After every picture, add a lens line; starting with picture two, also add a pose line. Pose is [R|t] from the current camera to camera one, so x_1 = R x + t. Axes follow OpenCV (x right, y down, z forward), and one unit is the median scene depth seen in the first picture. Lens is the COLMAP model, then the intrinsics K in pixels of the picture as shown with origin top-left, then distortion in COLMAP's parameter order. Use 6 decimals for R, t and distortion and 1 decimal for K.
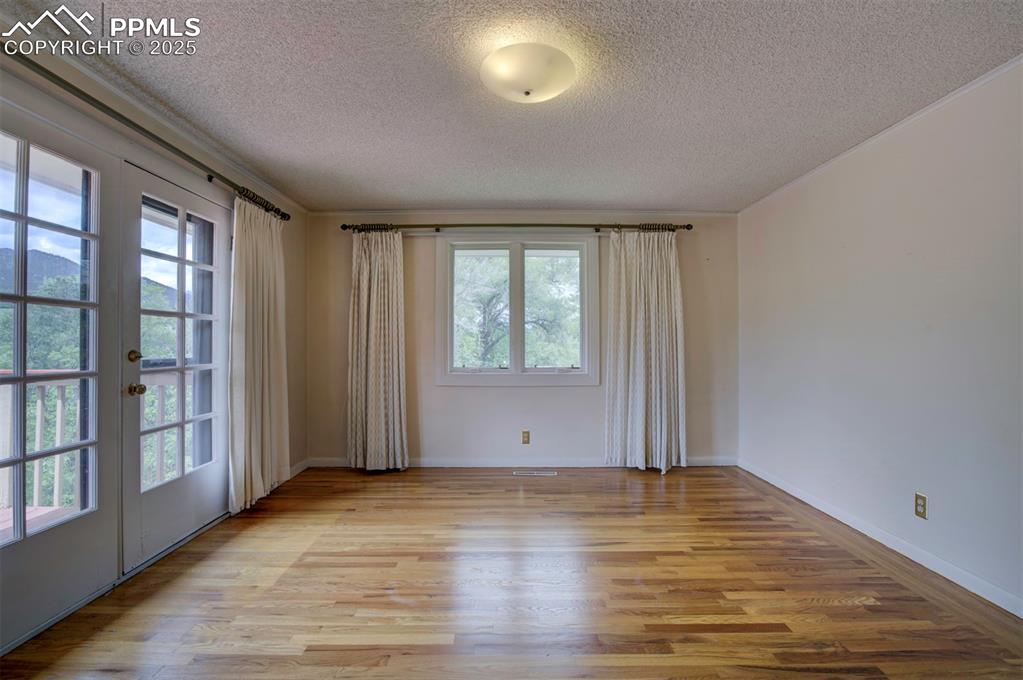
lens RADIAL K [[401.4, 0, 507.8], [0, 401.4, 343.3], [0, 0, 1]] dist [0.003107, 0.000504]
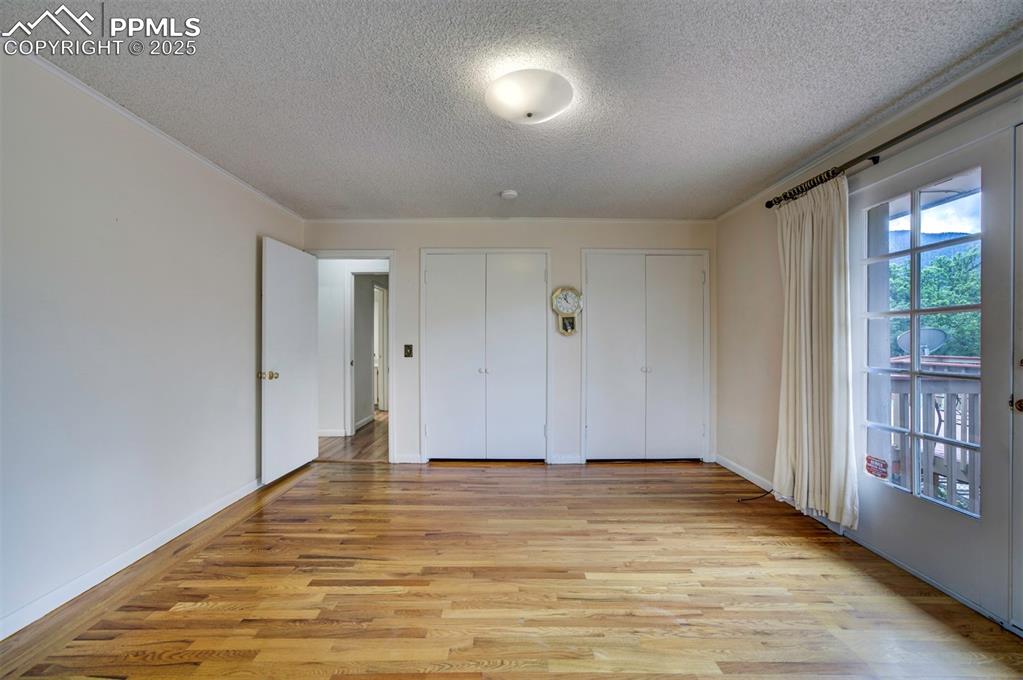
lens RADIAL K [[401.4, 0, 507.8], [0, 401.4, 343.3], [0, 0, 1]] dist [0.003107, 0.000504]
pose [[-0.999961, -0.002960, -0.008349, 0.115289], [-0.002943, 0.999993, -0.002117, -0.003103], [0.008355, -0.002093, -0.999963, 2.062379]]
